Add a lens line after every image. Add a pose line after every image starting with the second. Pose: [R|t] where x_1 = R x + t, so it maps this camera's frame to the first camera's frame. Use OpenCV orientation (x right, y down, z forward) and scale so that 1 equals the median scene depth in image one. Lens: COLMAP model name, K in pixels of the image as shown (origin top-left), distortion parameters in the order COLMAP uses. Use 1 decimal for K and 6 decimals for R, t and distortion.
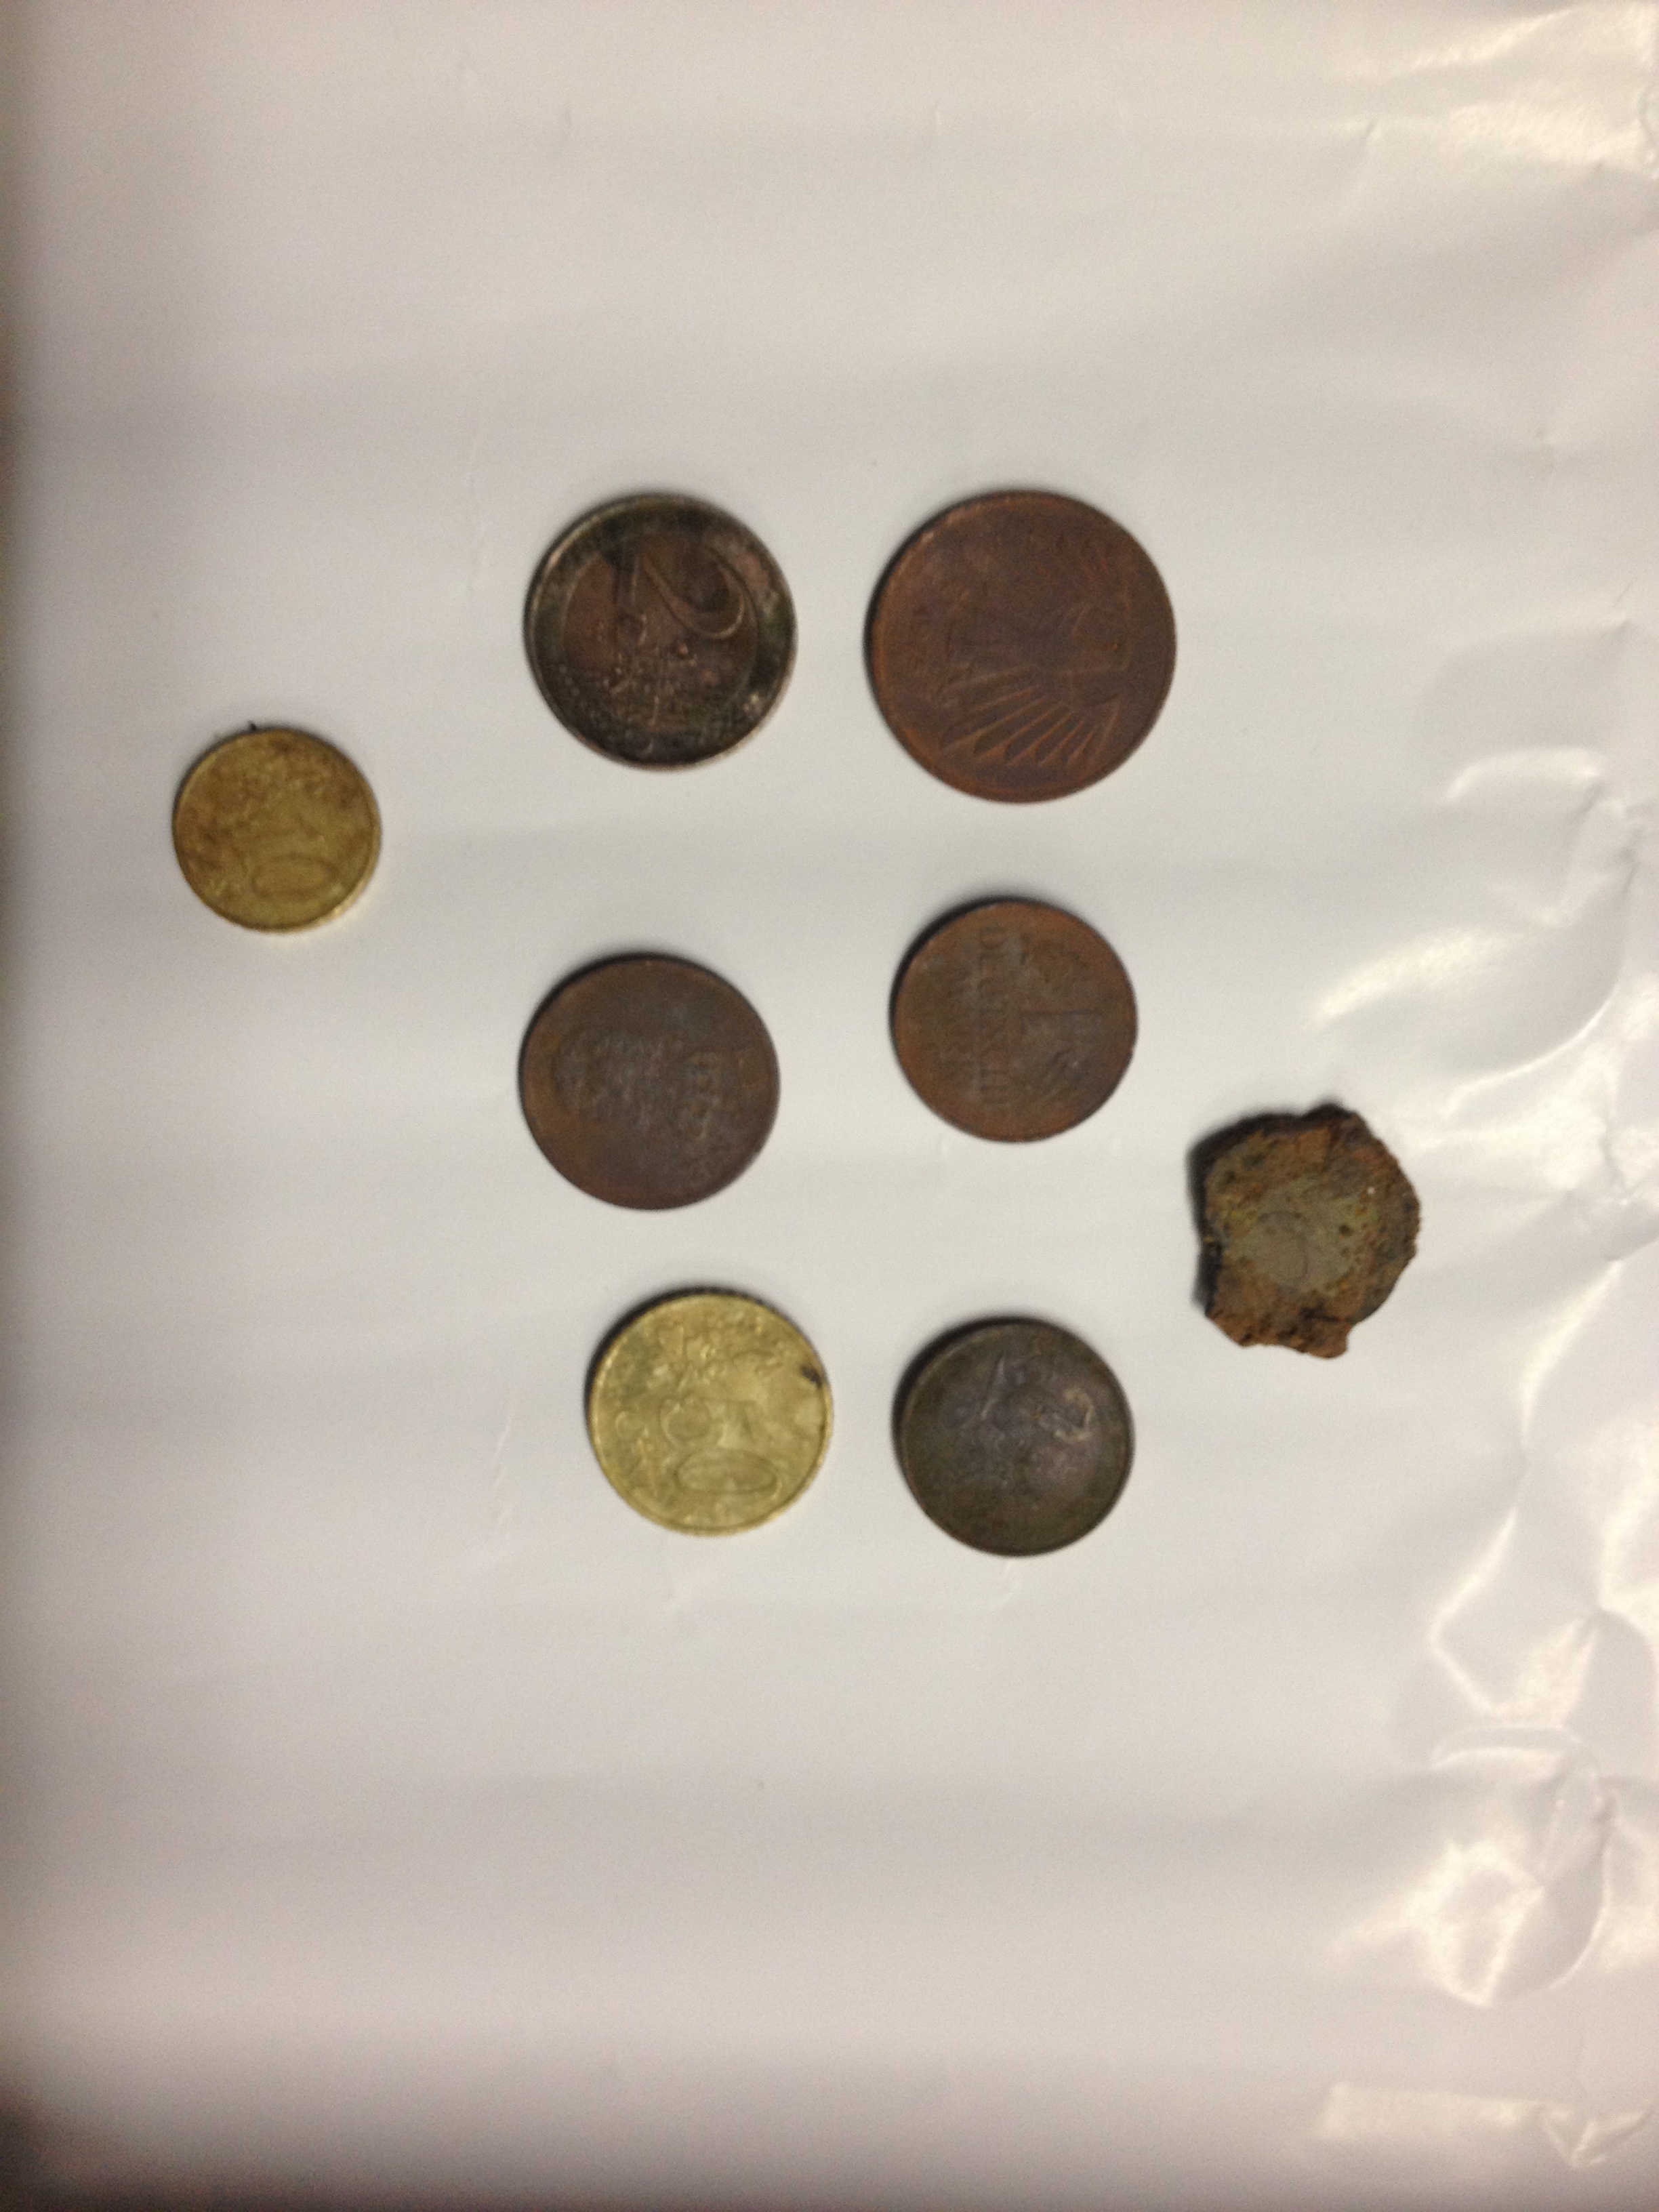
lens RADIAL K [[2232.7, 0, 828.3], [0, 2232.7, 1118.9], [0, 0, 1]] dist [0.008312, 0.000000]
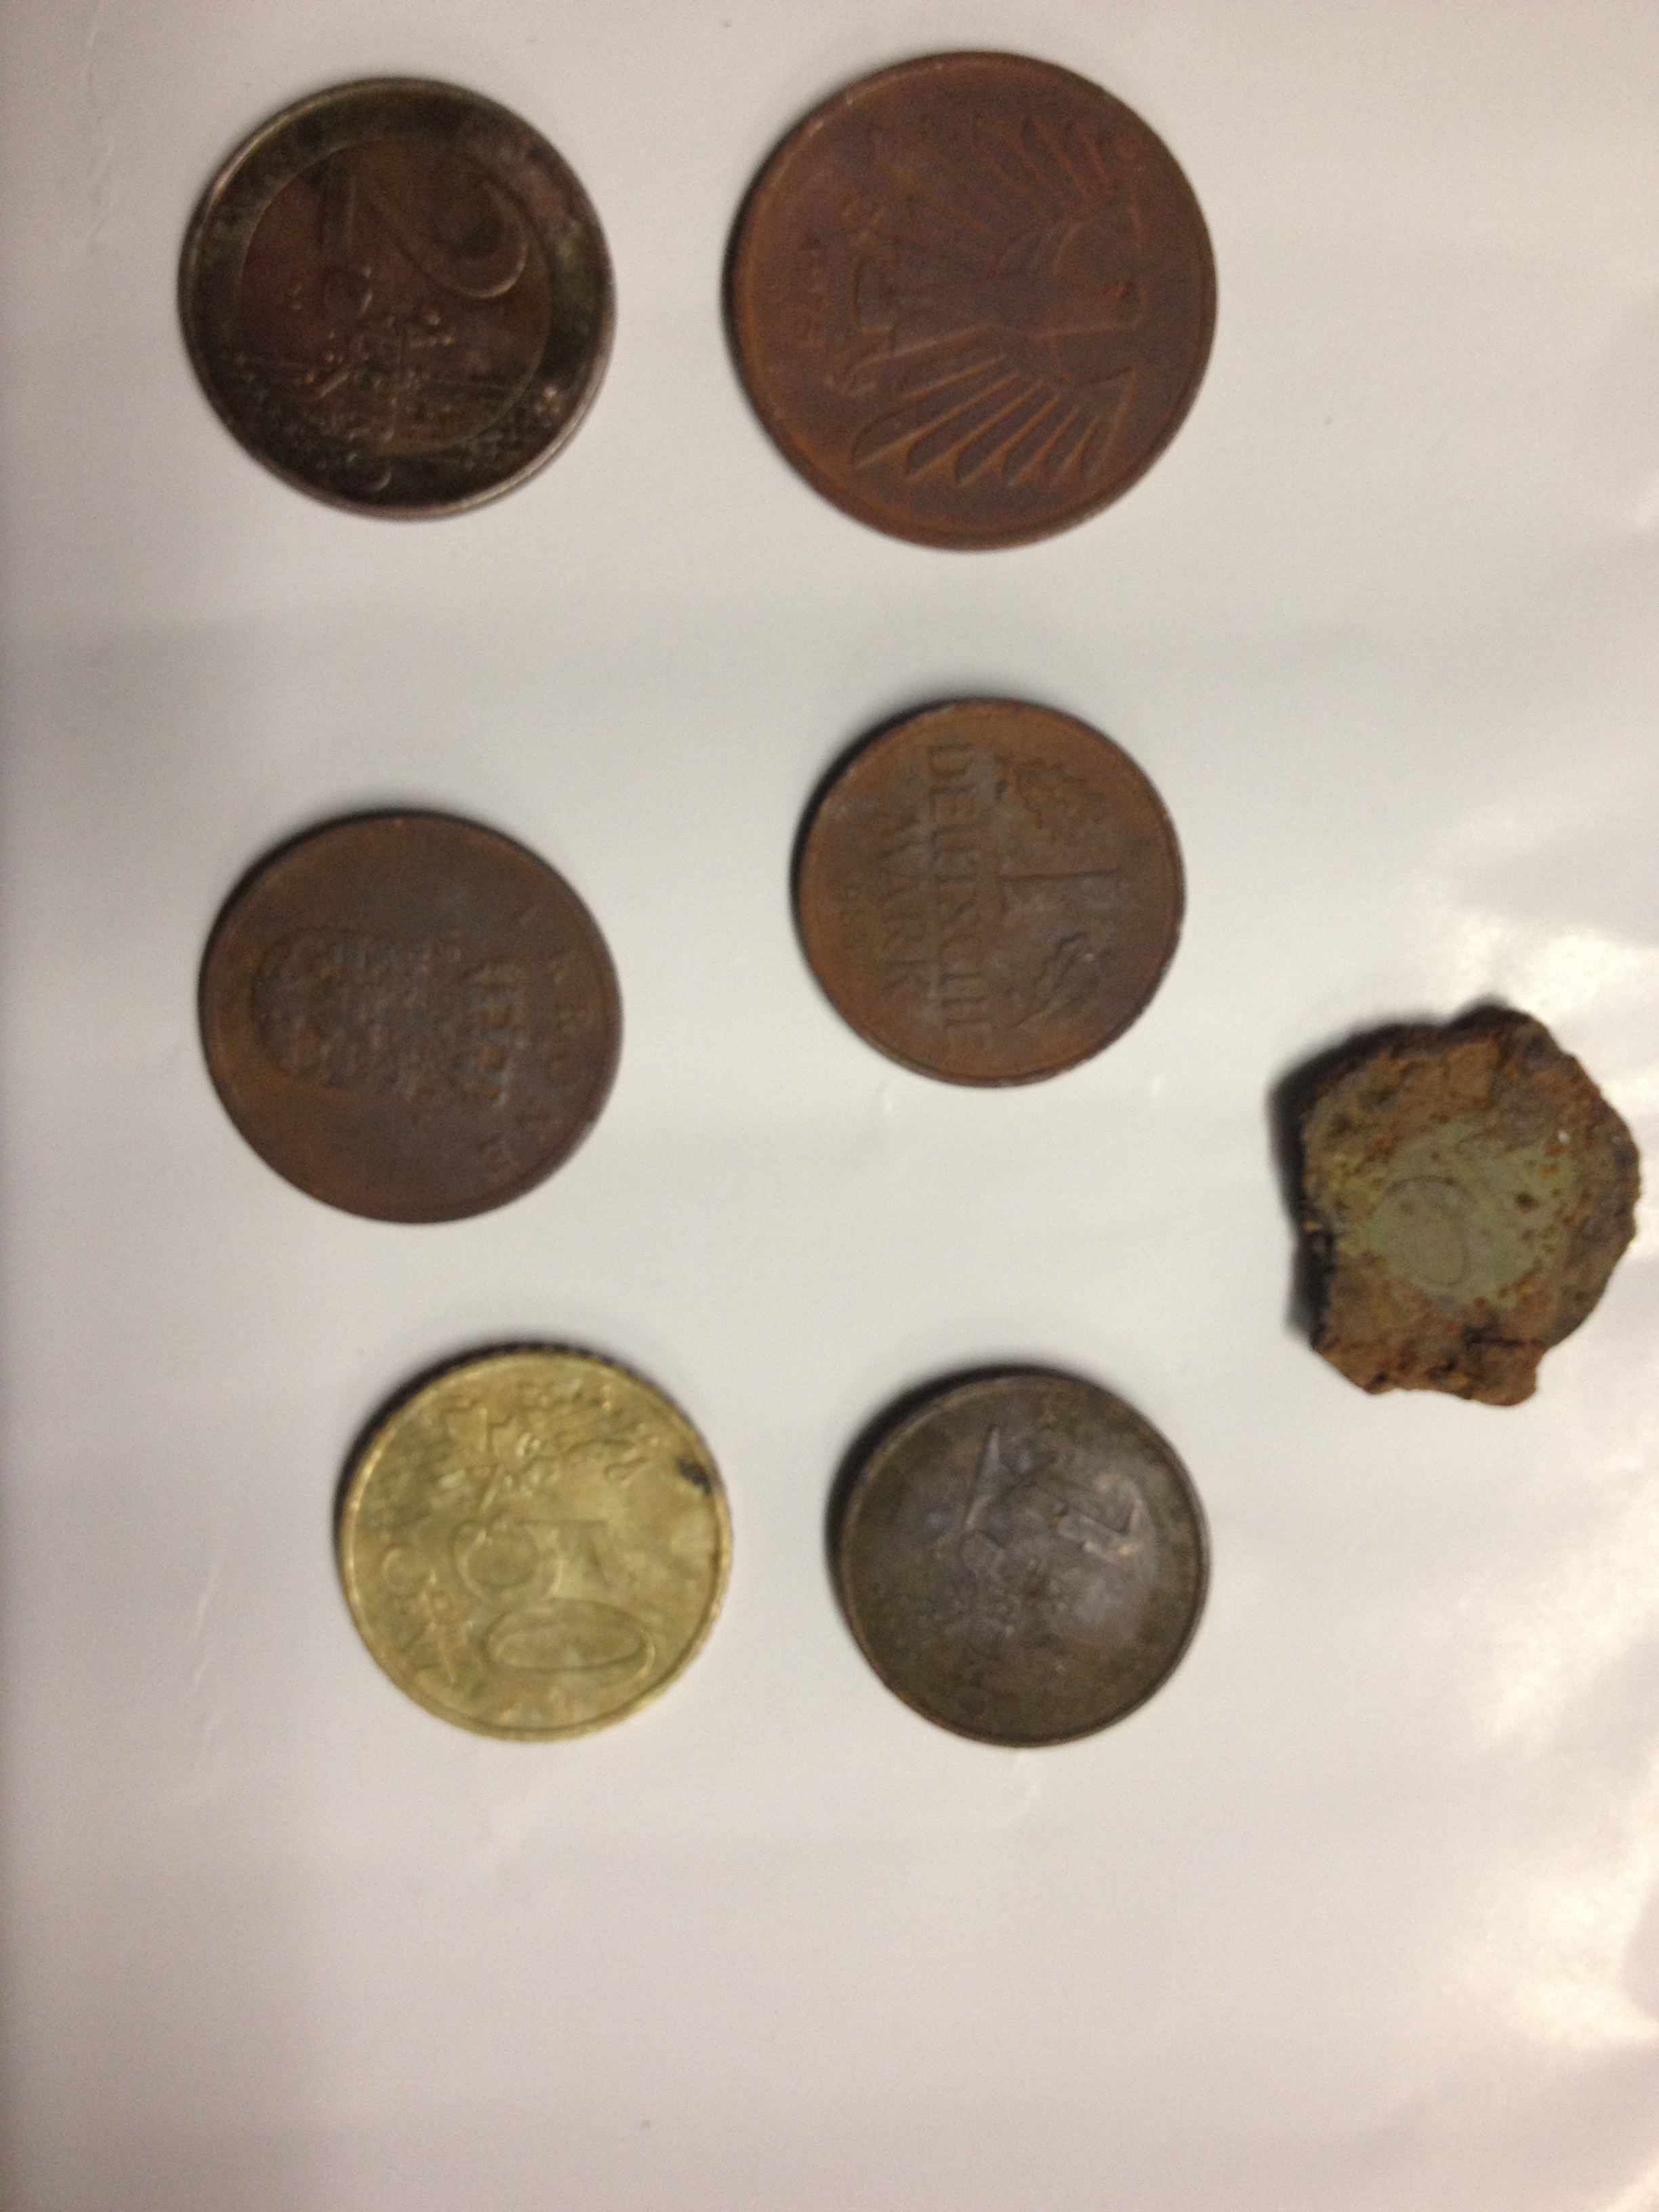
lens RADIAL K [[2232.7, 0, 824.5], [0, 2232.7, 1090.4], [0, 0, 1]] dist [0.008312, 0.000000]
pose [[0.998360, -0.045904, 0.034198, 0.012775], [0.047120, 0.998253, -0.035651, 0.031850], [-0.032502, 0.037204, 0.998779, 0.374490]]
